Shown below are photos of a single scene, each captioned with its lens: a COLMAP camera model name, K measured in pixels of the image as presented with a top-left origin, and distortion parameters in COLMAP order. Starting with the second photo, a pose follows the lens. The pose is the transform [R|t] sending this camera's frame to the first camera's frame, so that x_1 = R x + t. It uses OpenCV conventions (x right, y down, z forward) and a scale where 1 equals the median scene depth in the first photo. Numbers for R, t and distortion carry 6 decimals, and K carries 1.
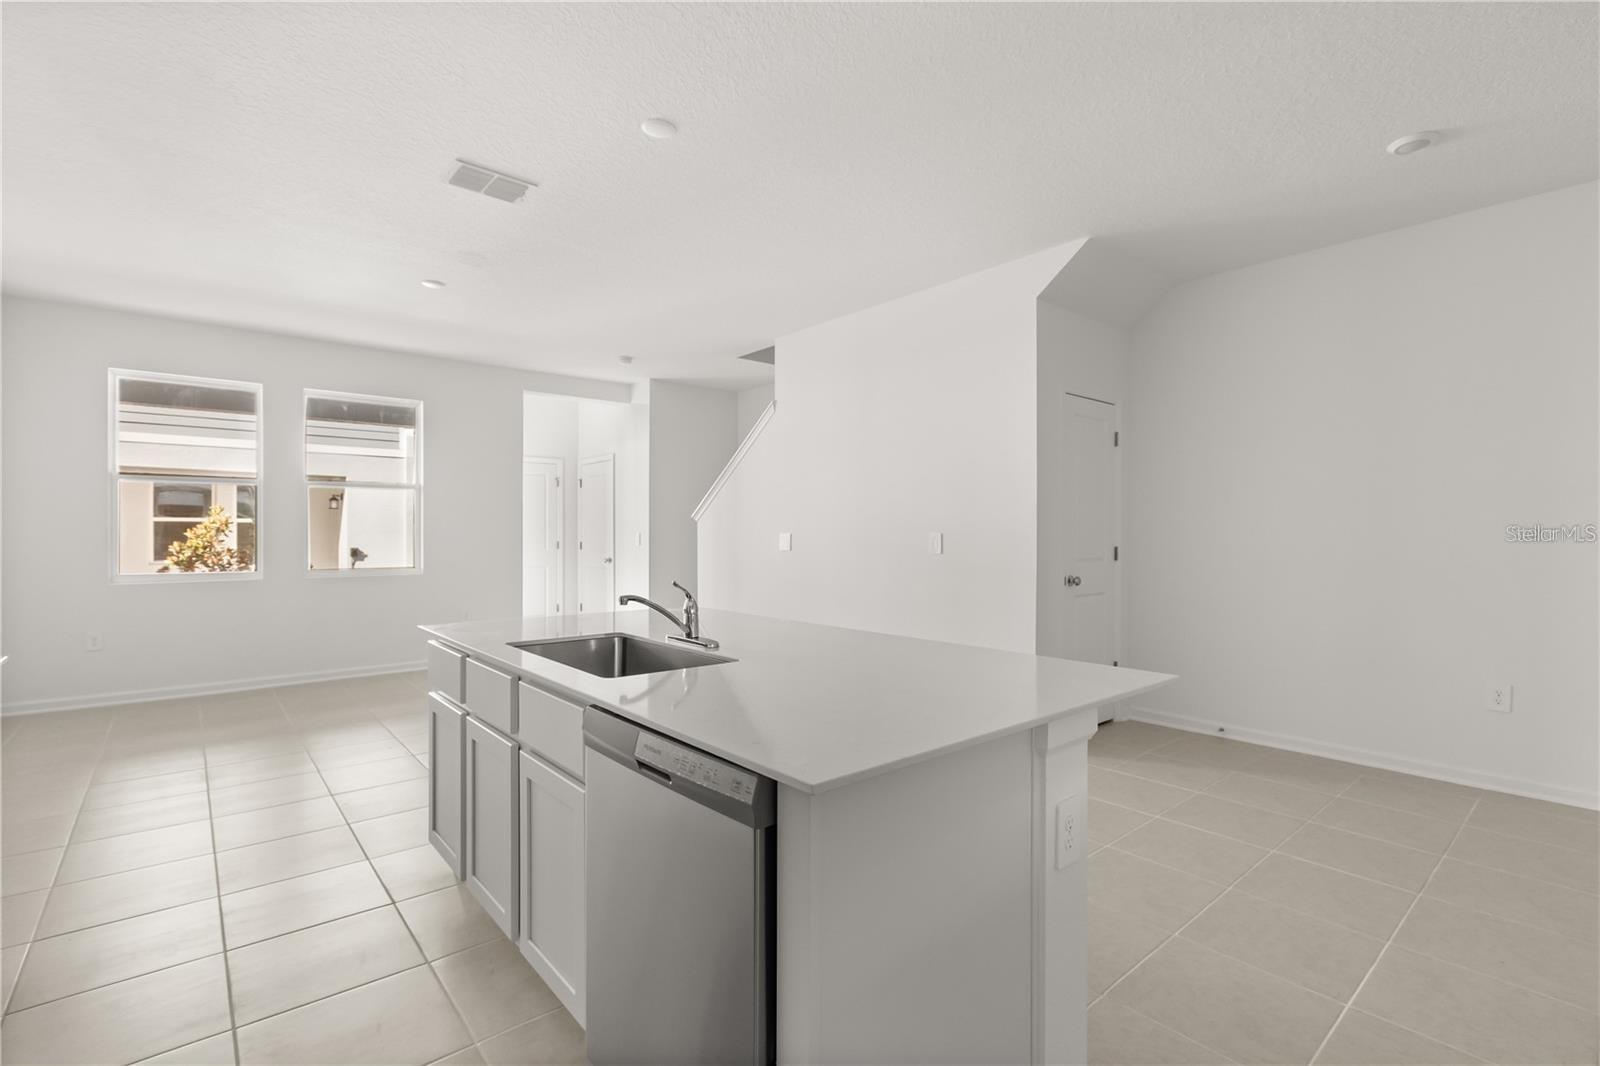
lens RADIAL K [[740.4, 0, 814.1], [0, 740.4, 528.2], [0, 0, 1]] dist [0.001181, -0.000925]
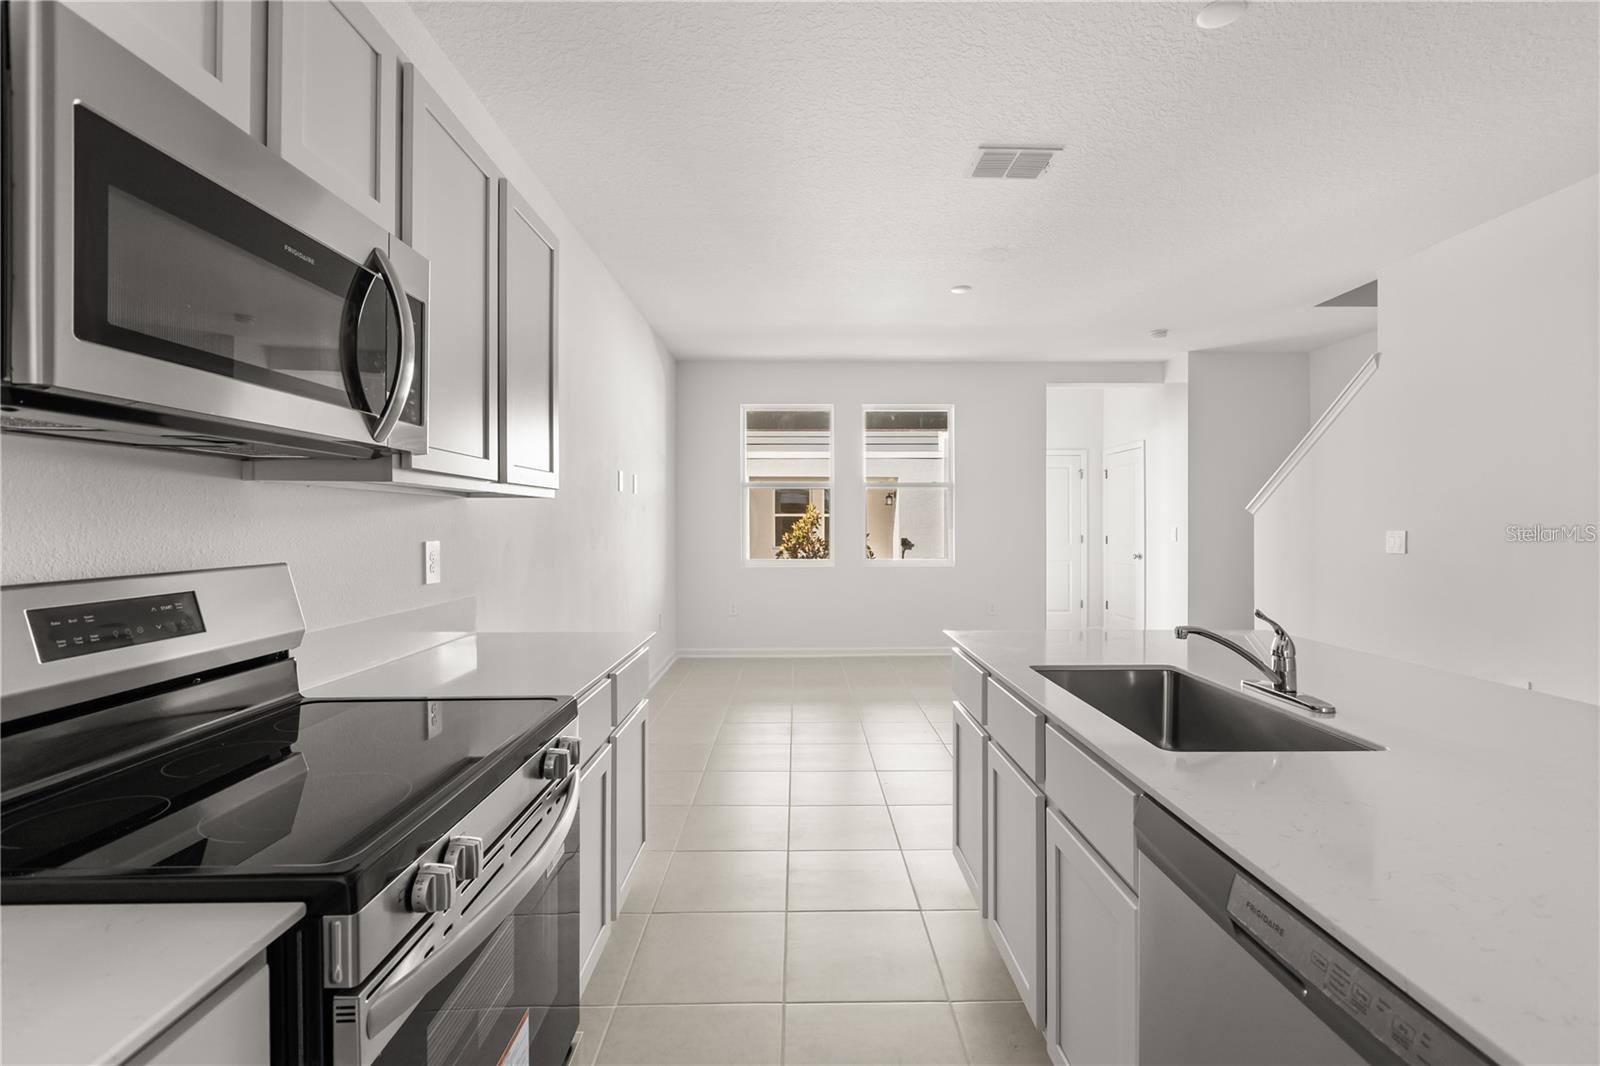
lens RADIAL K [[716.1, 0, 799.6], [0, 716.1, 523.9], [0, 0, 1]] dist [-0.003732, 0.001674]
pose [[0.761146, 0.000477, -0.648580, -0.048943], [0.004442, 0.999972, 0.005949, -0.011293], [0.648565, -0.007409, 0.761123, 0.118413]]
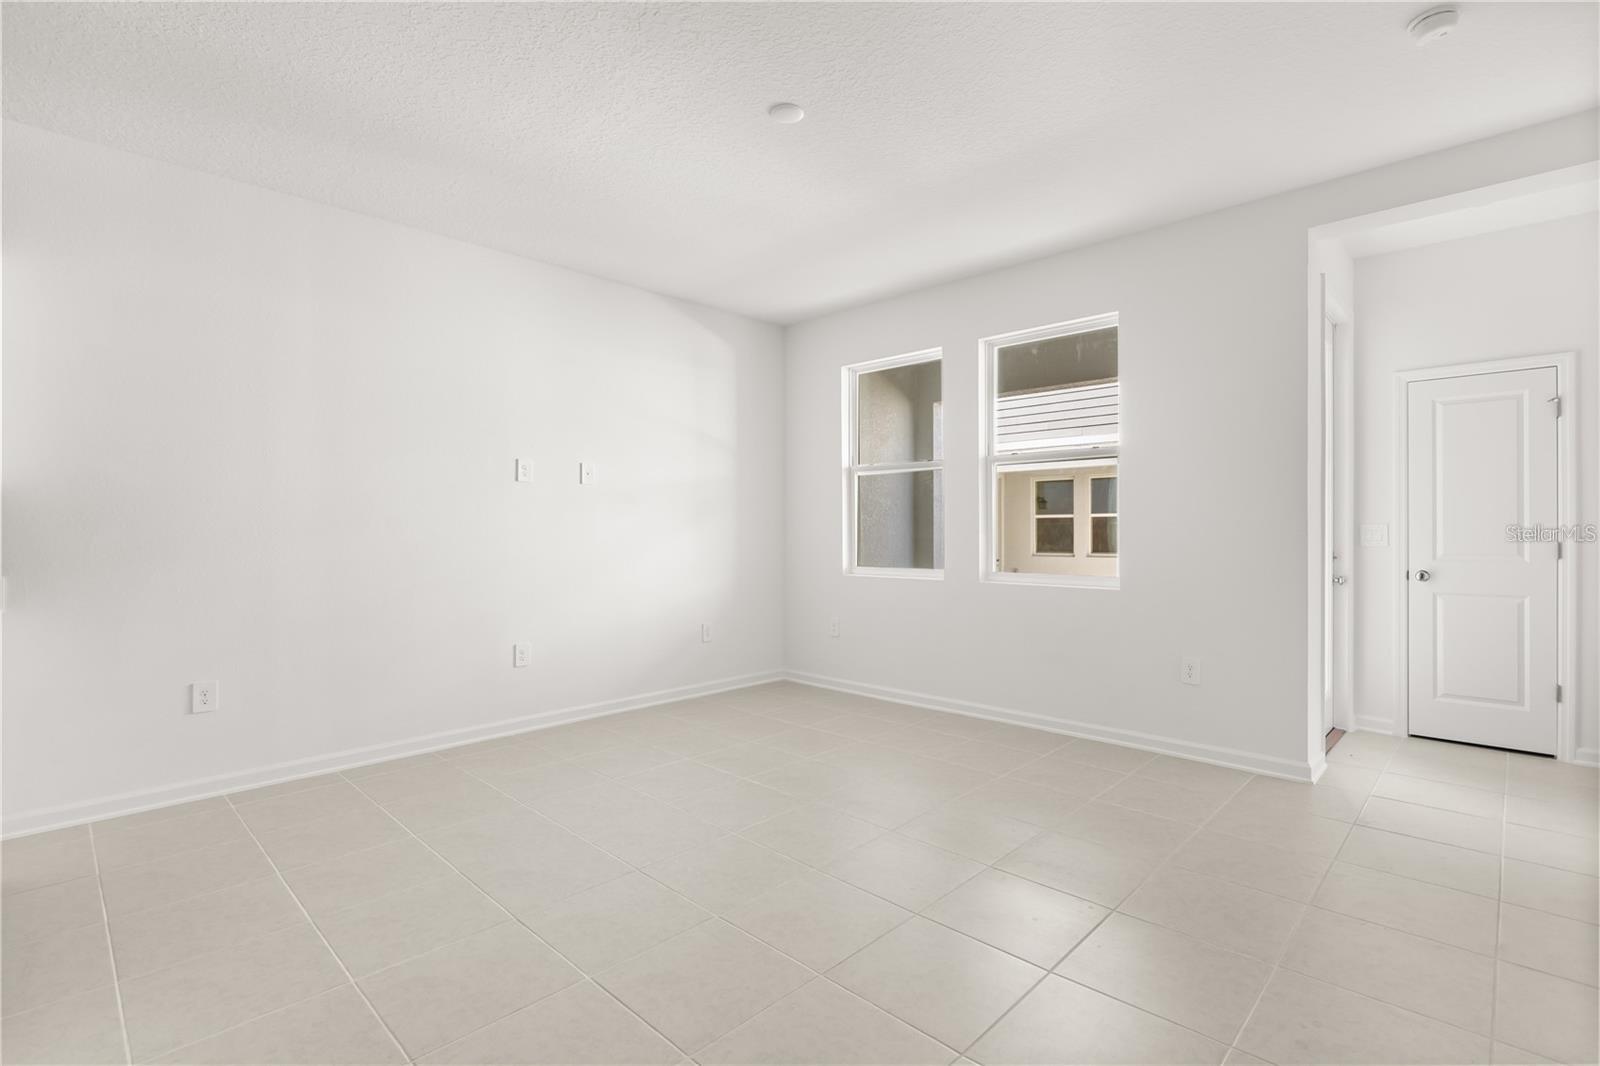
lens RADIAL K [[740.4, 0, 802.3], [0, 740.4, 537.7], [0, 0, 1]] dist [0.001181, -0.000925]
pose [[0.113361, -0.003497, -0.993548, 0.146391], [0.005524, 0.999981, -0.002889, 0.048493], [0.993539, -0.005161, 0.113378, 1.589750]]
